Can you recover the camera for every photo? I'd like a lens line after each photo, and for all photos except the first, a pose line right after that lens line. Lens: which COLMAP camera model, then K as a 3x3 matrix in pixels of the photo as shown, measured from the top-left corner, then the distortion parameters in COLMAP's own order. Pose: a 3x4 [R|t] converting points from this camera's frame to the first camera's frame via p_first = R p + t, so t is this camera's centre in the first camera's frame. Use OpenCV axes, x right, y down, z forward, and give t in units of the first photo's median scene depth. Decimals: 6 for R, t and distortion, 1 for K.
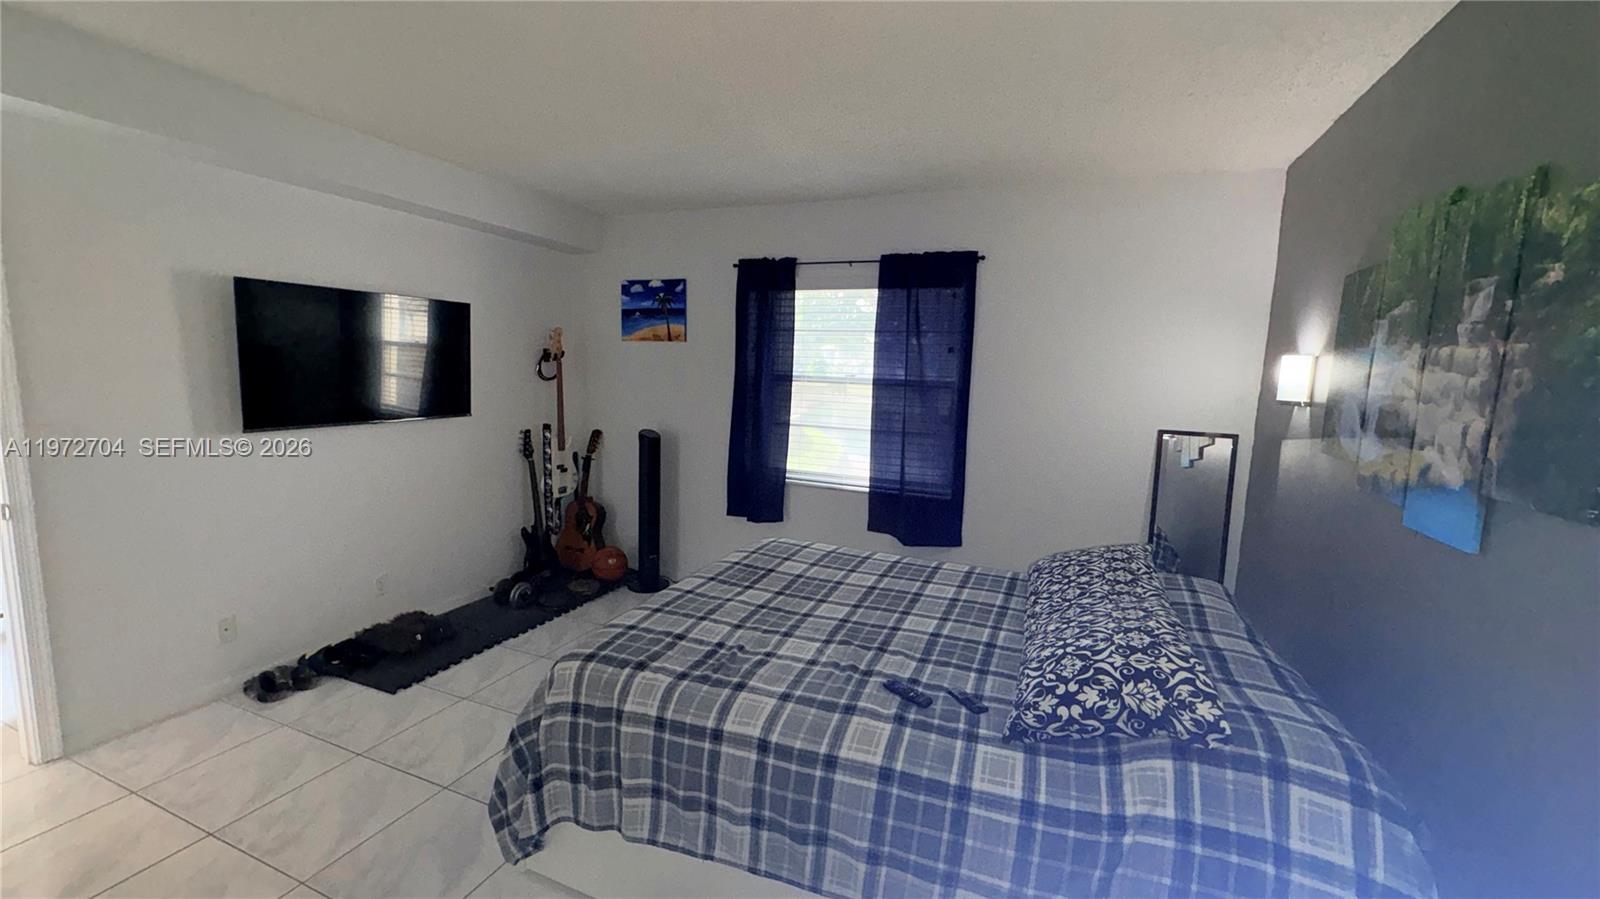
lens RADIAL K [[636.2, 0, 800.0], [0, 636.2, 449.5], [0, 0, 1]] dist [-0.003117, 0.000000]
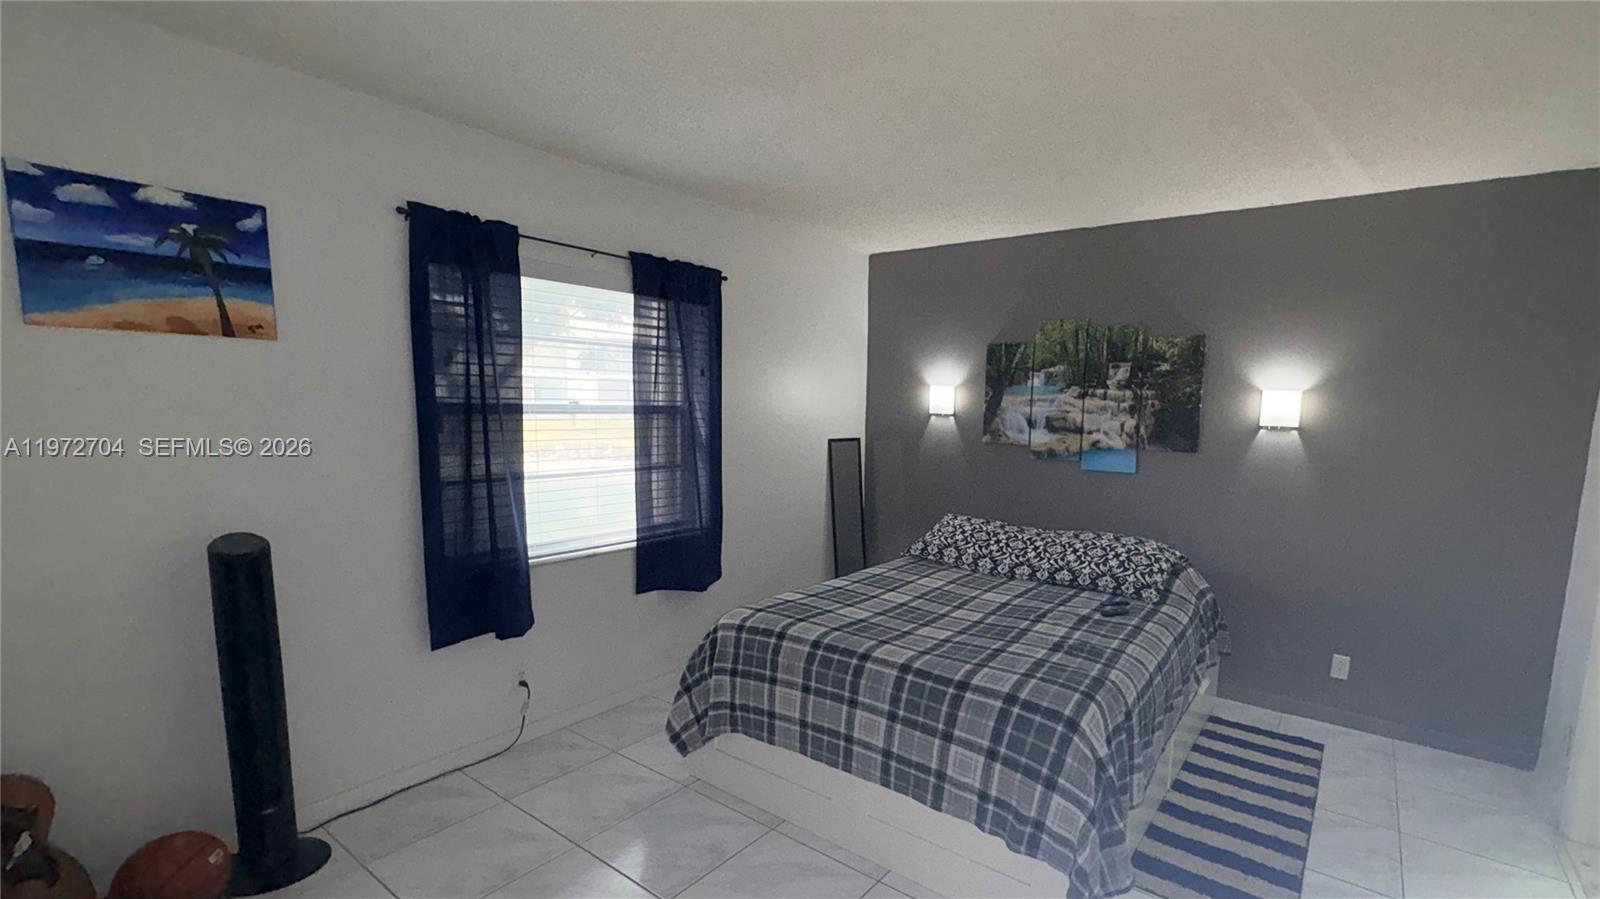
lens RADIAL K [[702.0, 0, 892.6], [0, 702.0, 490.0], [0, 0, 1]] dist [-0.001454, -0.000237]
pose [[0.203648, -0.150346, 0.967431, -0.673718], [0.104835, 0.985806, 0.131133, -0.086134], [-0.973415, 0.074716, 0.216519, 0.484405]]
